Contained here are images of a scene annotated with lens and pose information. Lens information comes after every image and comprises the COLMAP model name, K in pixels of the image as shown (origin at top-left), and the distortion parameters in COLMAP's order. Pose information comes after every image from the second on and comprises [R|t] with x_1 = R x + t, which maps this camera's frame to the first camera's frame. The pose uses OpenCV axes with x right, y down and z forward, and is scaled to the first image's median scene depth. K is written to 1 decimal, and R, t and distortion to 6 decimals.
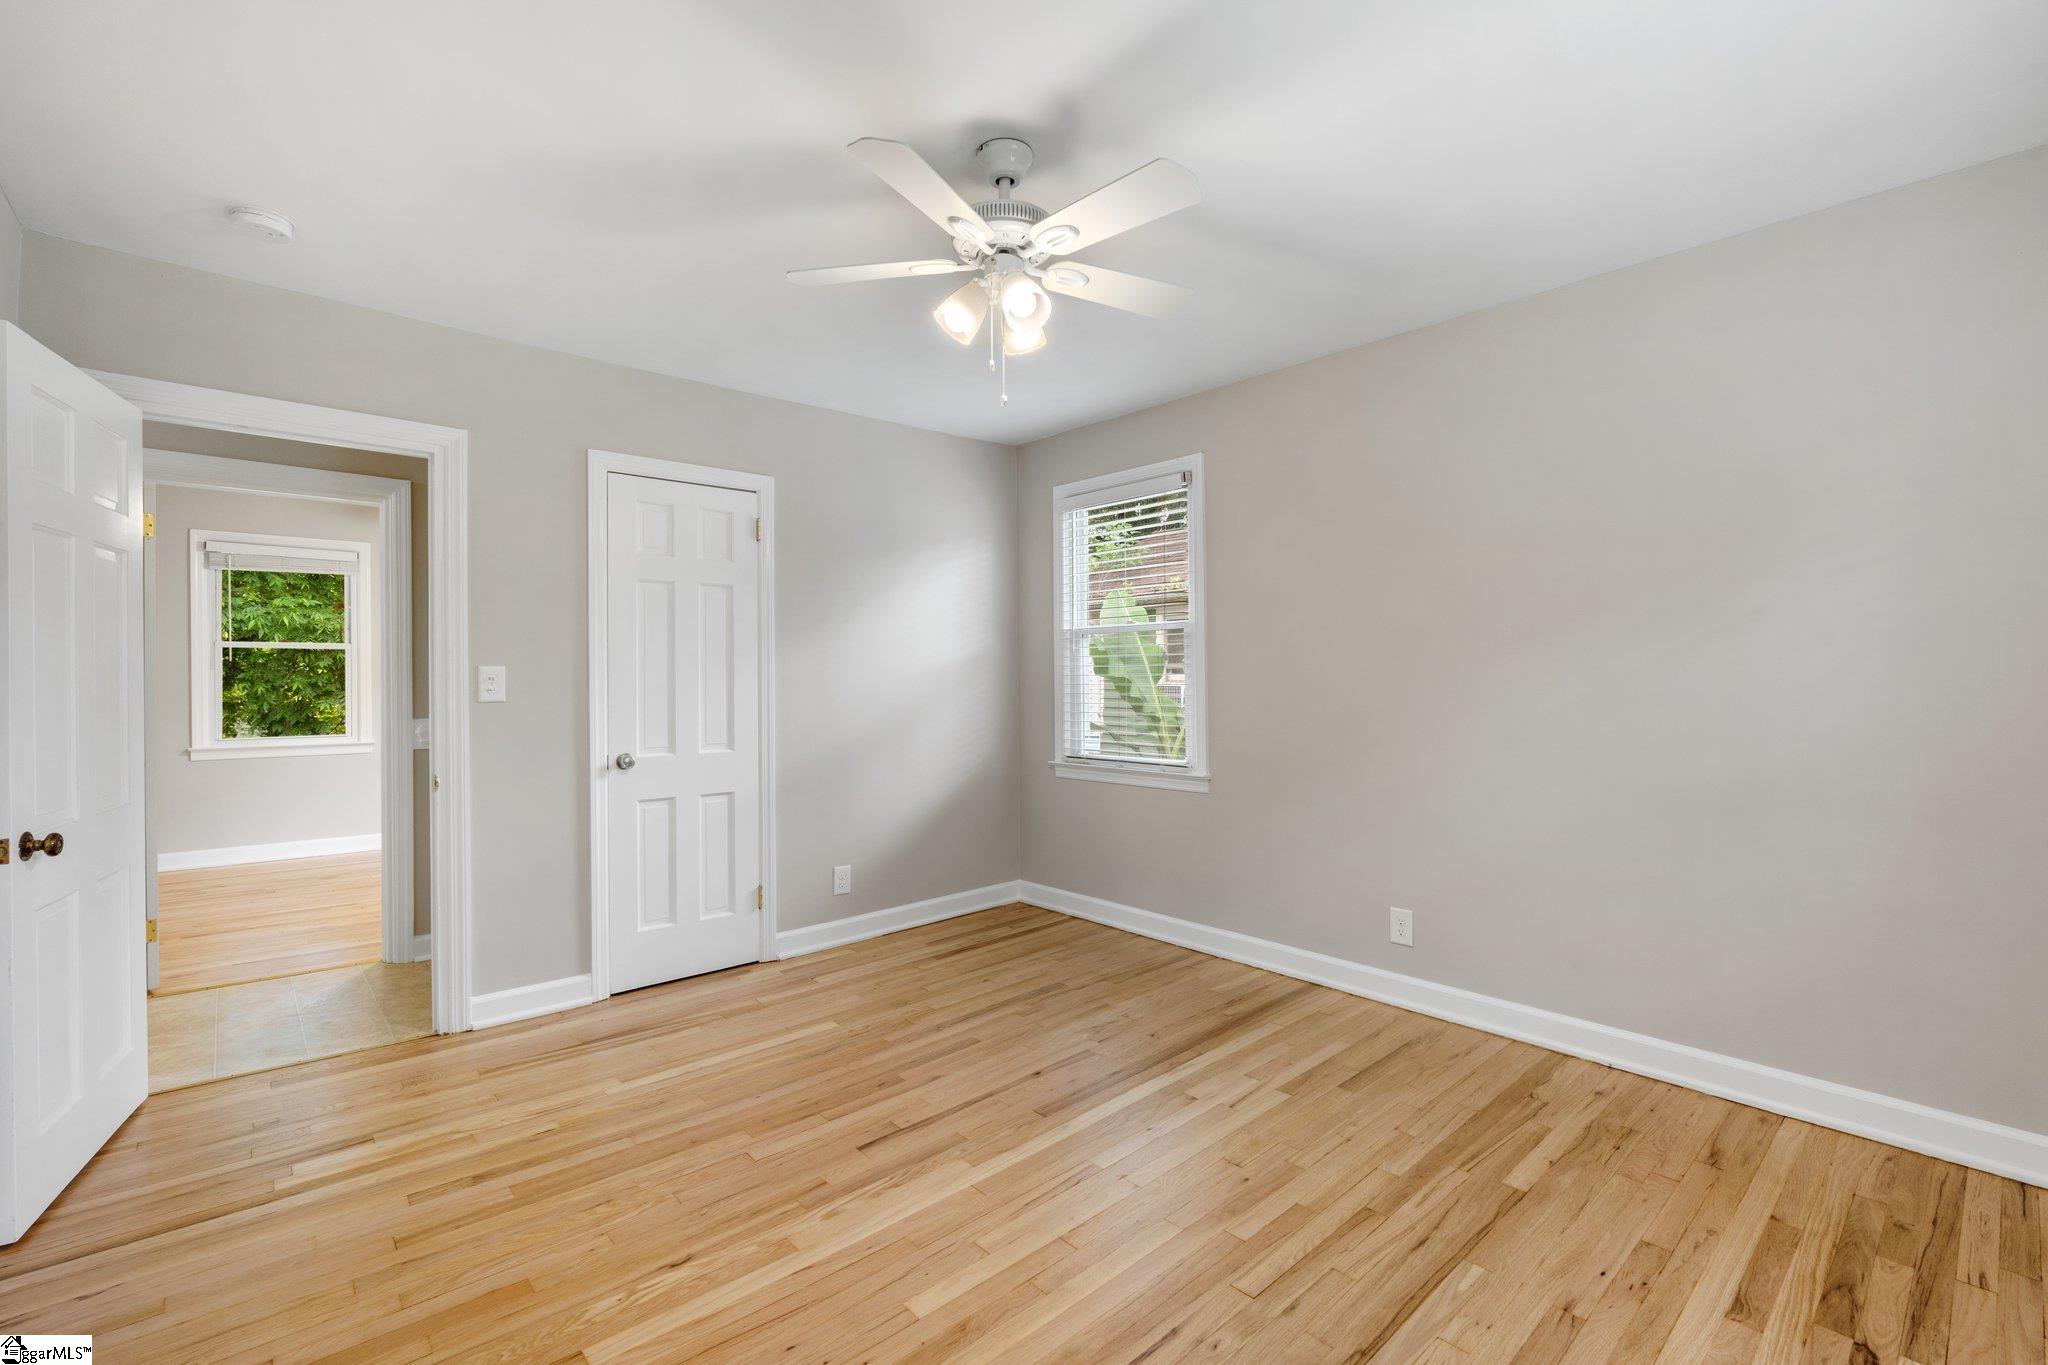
lens RADIAL K [[891.1, 0, 1028.5], [0, 891.1, 680.0], [0, 0, 1]] dist [-0.009022, 0.001418]
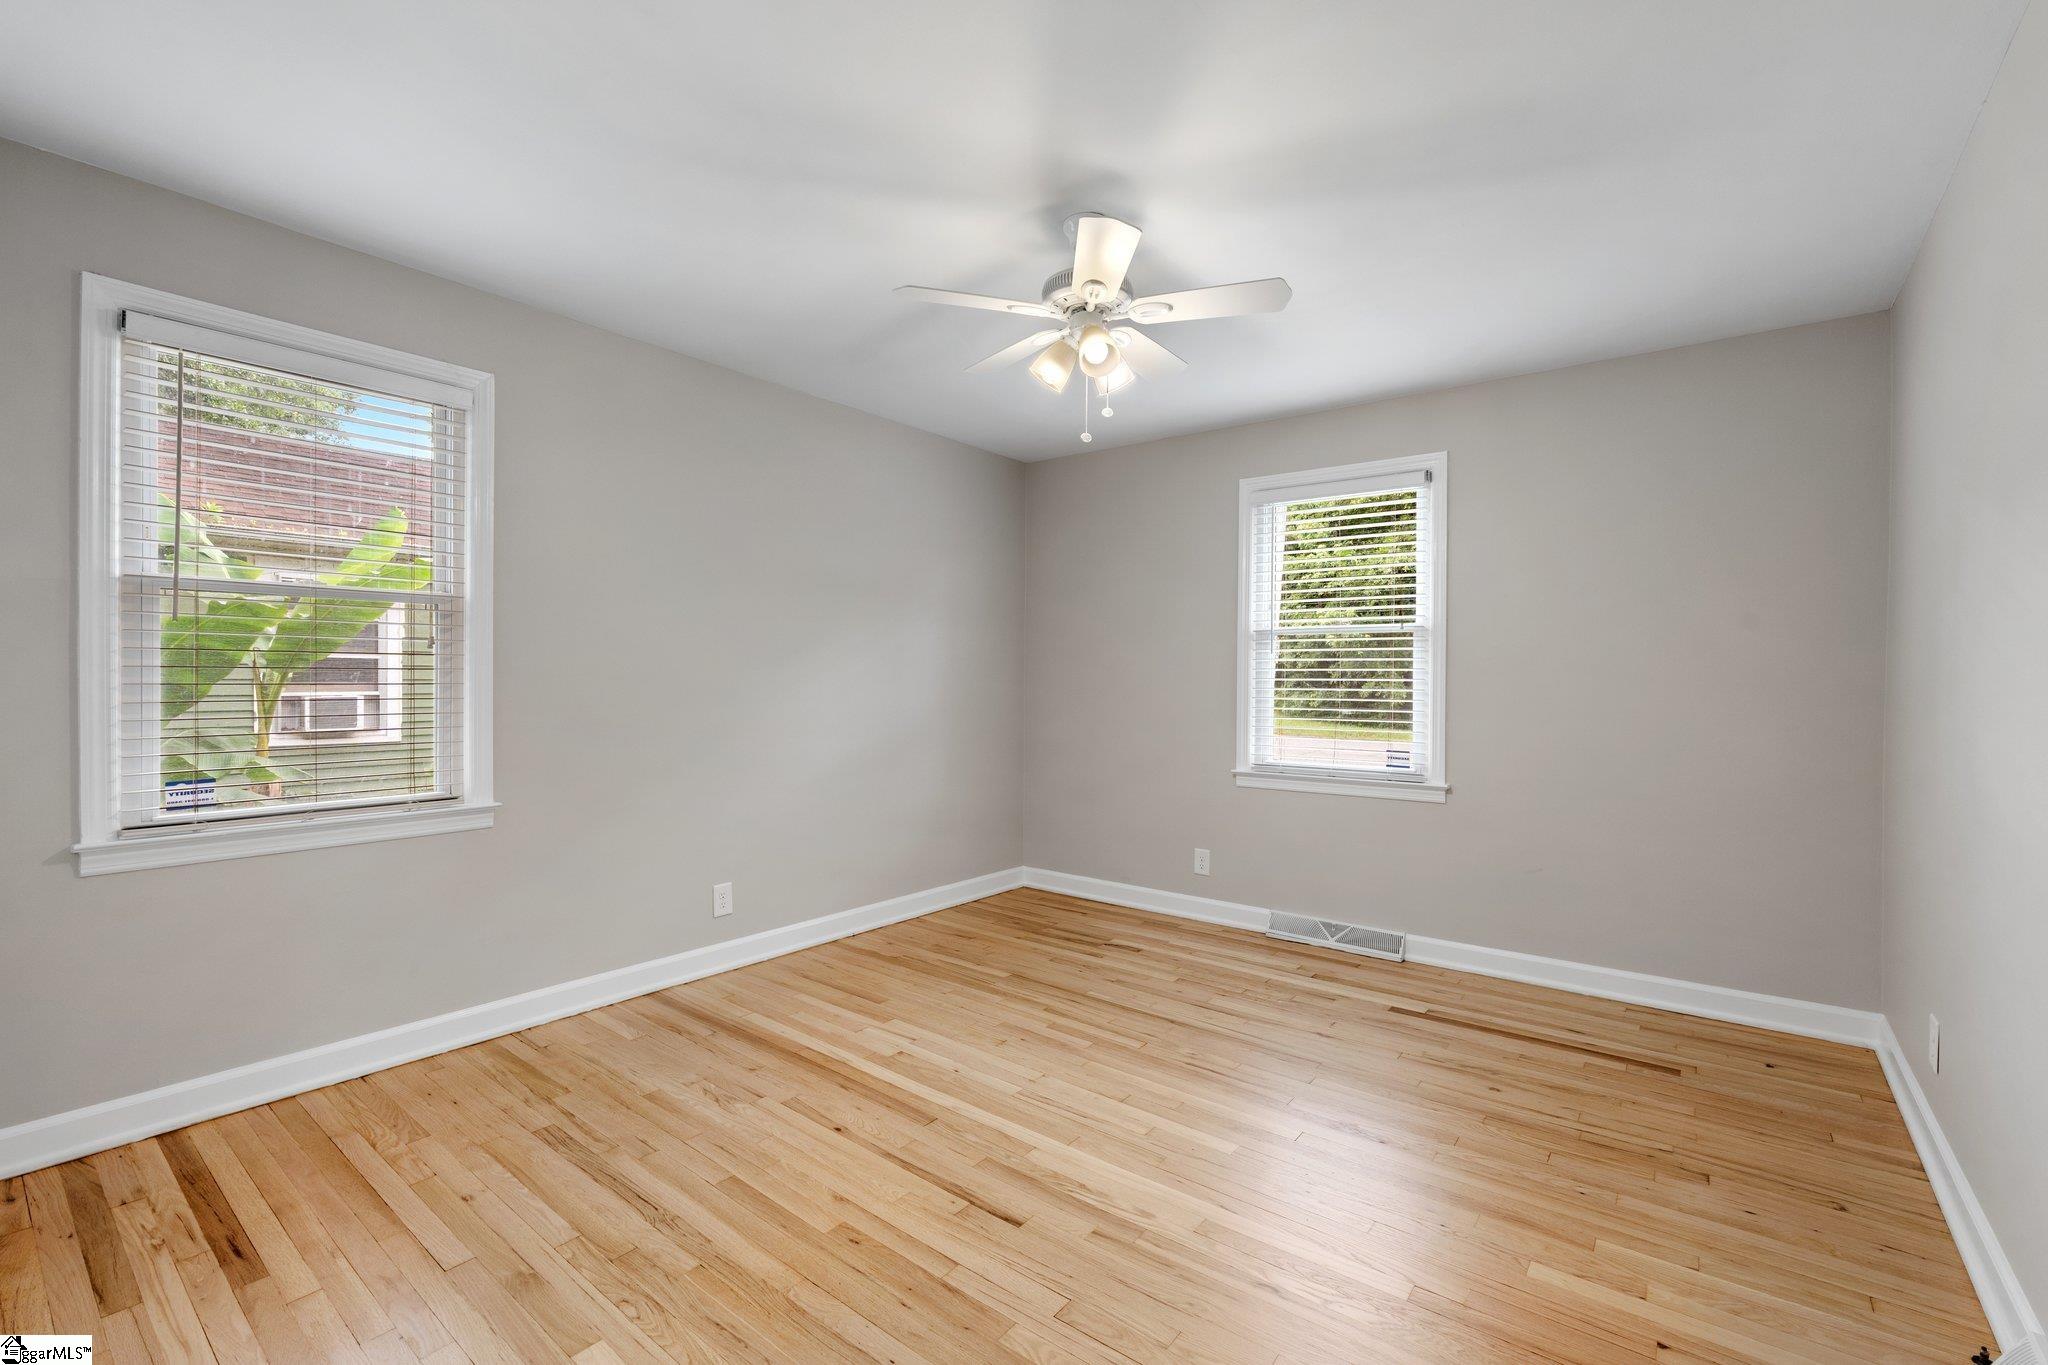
lens RADIAL K [[891.1, 0, 1012.6], [0, 891.1, 678.4], [0, 0, 1]] dist [-0.009022, 0.001418]
pose [[-0.162614, 0.000547, 0.986690, -0.947283], [-0.000194, 1.000000, -0.000587, -0.000696], [-0.986690, -0.000287, -0.162613, 1.046690]]
